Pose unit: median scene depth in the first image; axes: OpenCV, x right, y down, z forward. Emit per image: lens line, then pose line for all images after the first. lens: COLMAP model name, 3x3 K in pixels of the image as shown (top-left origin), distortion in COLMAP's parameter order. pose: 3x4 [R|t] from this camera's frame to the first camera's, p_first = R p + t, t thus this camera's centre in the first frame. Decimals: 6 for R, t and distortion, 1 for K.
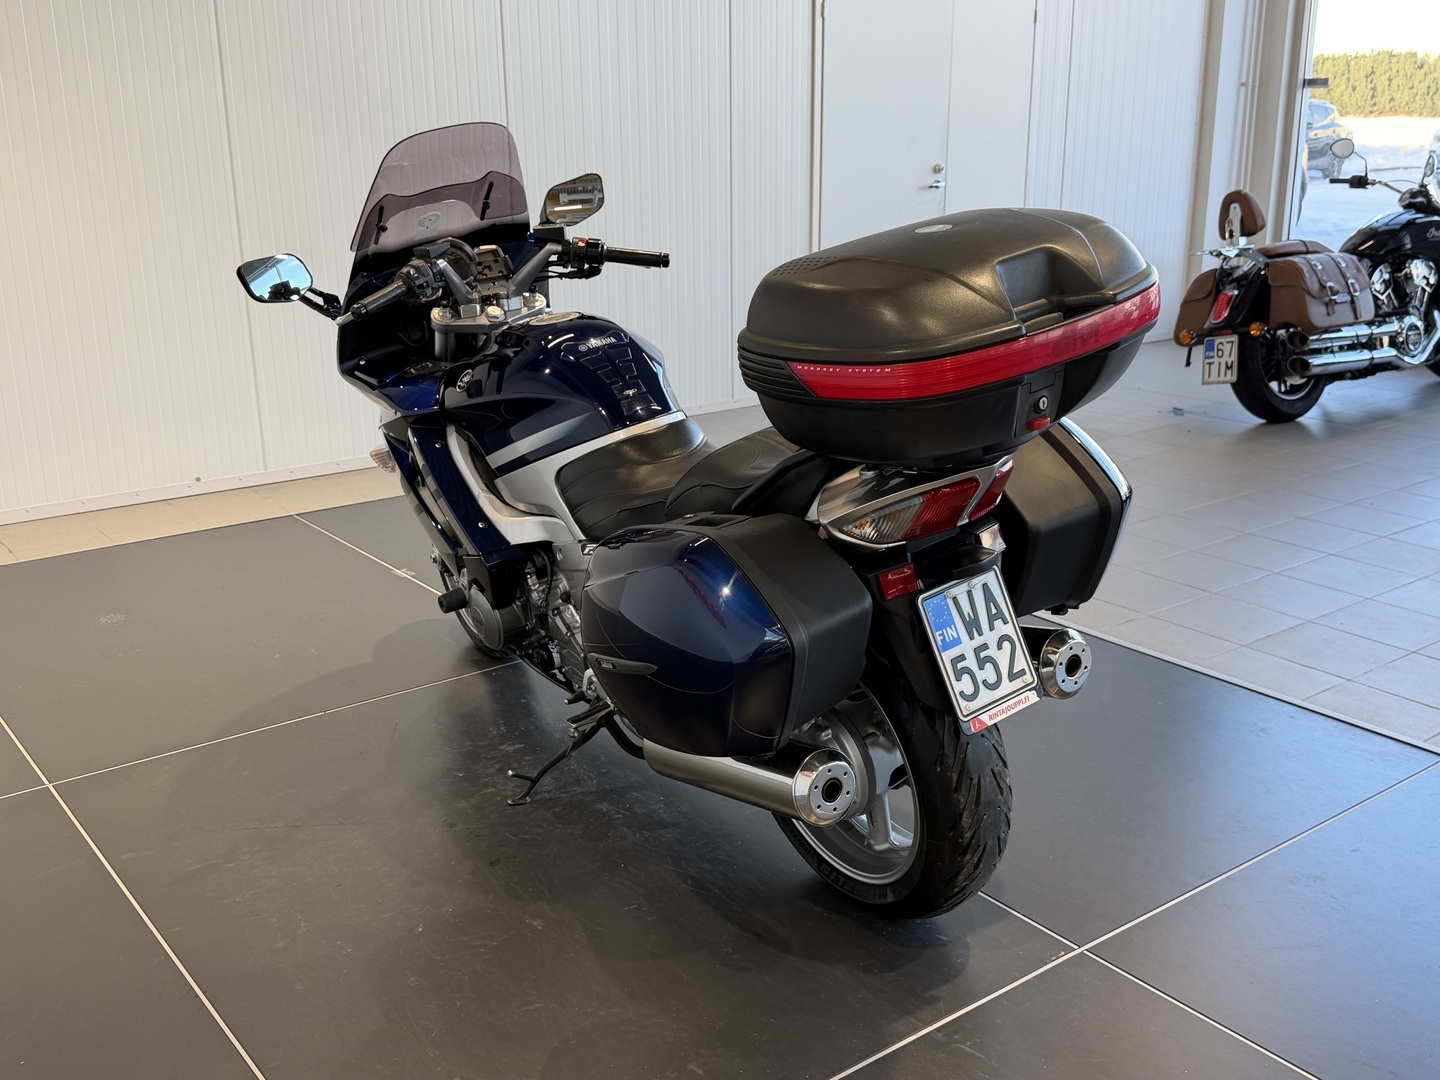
lens RADIAL K [[1461.7, 0, 720.0], [0, 1461.7, 540.0], [0, 0, 1]] dist [0.132715, -0.004686]
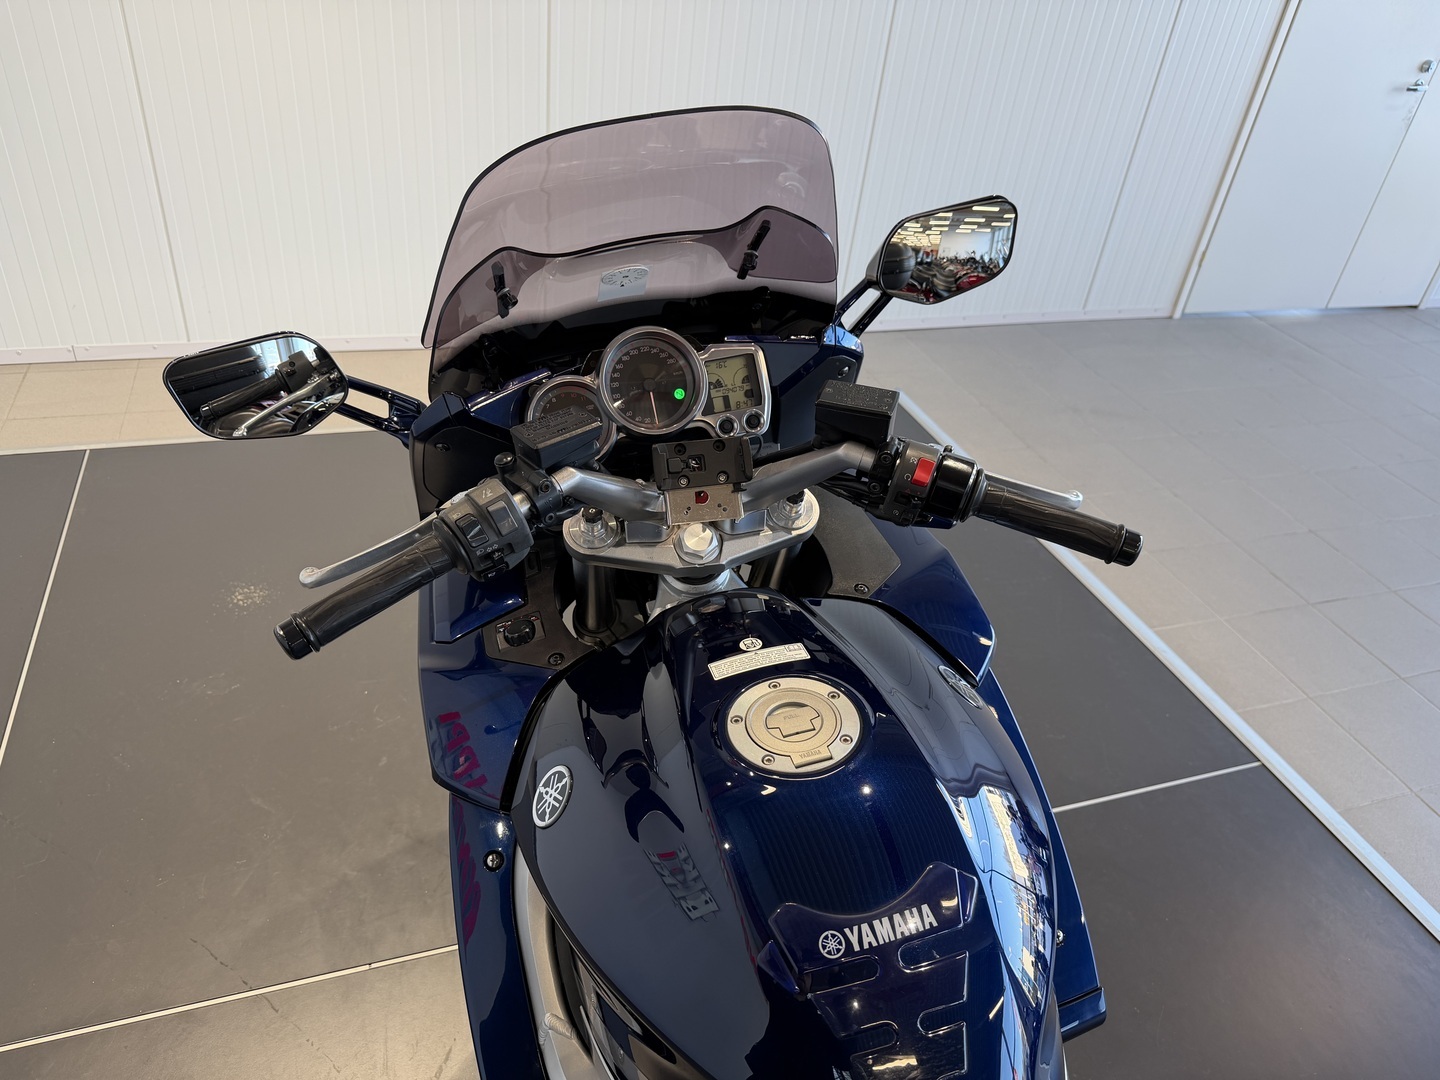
lens RADIAL K [[1035.9, 0, 720.0], [0, 1035.9, 540.0], [0, 0, 1]] dist [-0.000058, 0.001982]
pose [[0.944228, 0.264665, -0.195921, -0.082904], [-0.196706, 0.930503, 0.308982, -0.245772], [0.264082, -0.253211, 0.930669, 0.686348]]
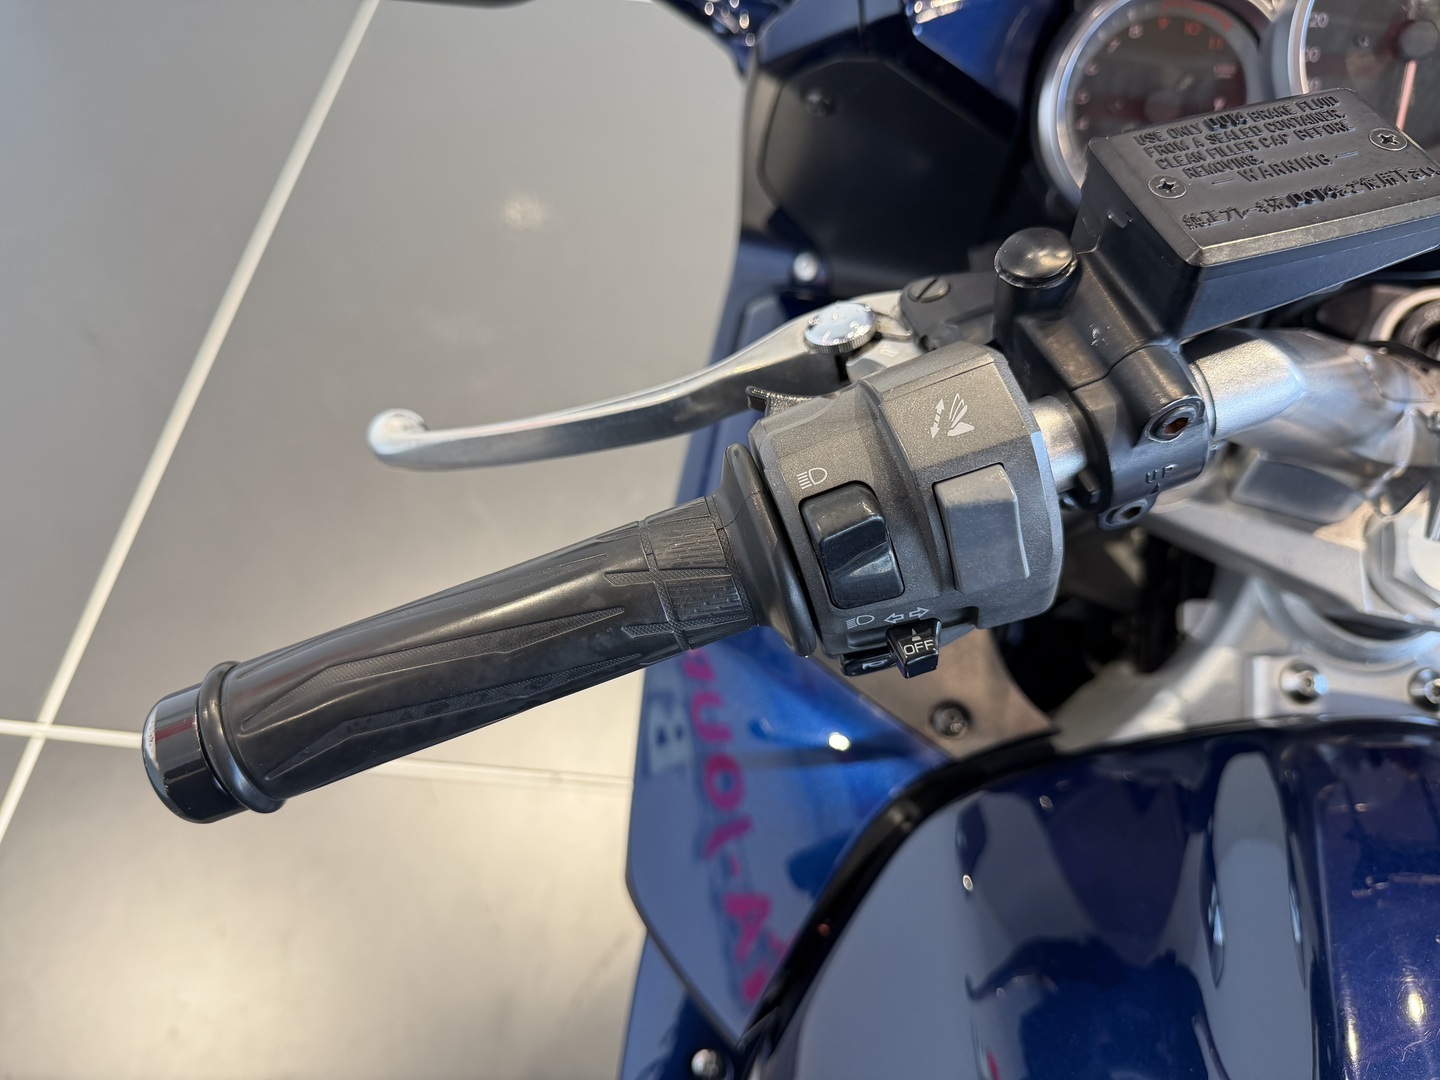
lens RADIAL K [[1035.9, 0, 720.0], [0, 1035.9, 540.0], [0, 0, 1]] dist [-0.000058, 0.001982]
pose [[0.755255, 0.585757, -0.294073, -0.174540], [-0.282372, 0.695688, 0.660519, -0.200422], [0.591486, -0.415822, 0.690823, 0.850837]]
